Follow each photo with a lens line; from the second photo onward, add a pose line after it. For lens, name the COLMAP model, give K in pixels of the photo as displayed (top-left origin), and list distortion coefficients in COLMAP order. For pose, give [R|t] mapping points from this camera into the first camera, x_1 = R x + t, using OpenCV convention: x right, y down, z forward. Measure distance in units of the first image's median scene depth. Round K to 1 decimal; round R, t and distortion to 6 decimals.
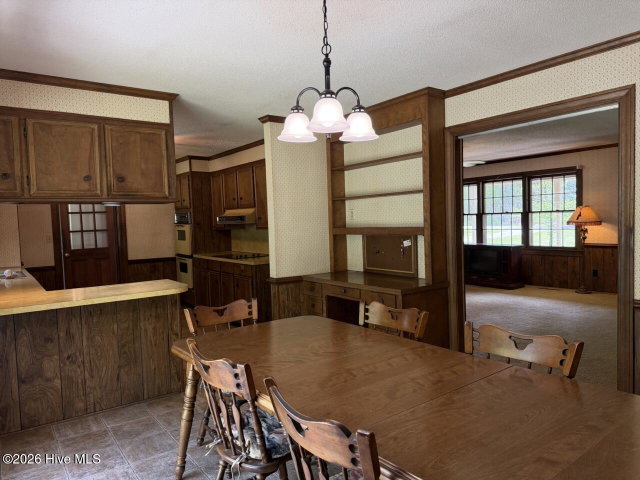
lens RADIAL K [[452.1, 0, 320.6], [0, 452.1, 241.1], [0, 0, 1]] dist [0.044507, -0.053111]
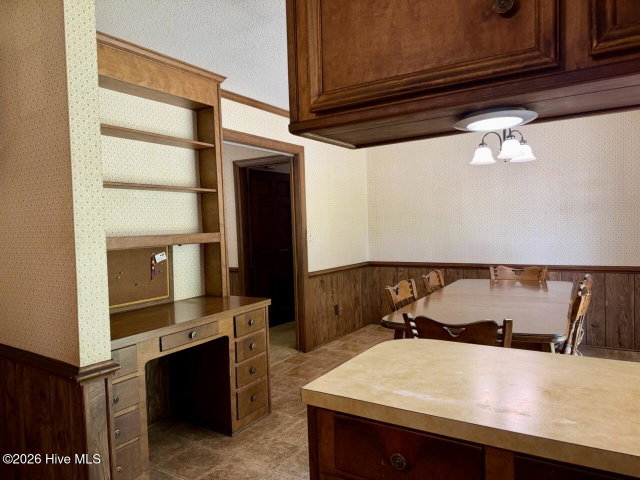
lens RADIAL K [[452.1, 0, 320.8], [0, 452.1, 239.9], [0, 0, 1]] dist [0.044507, -0.053111]
pose [[-0.369226, 0.001418, 0.929339, -0.565843], [0.079195, 0.996409, 0.029944, -0.024368], [-0.925959, 0.084655, -0.368013, 0.991827]]
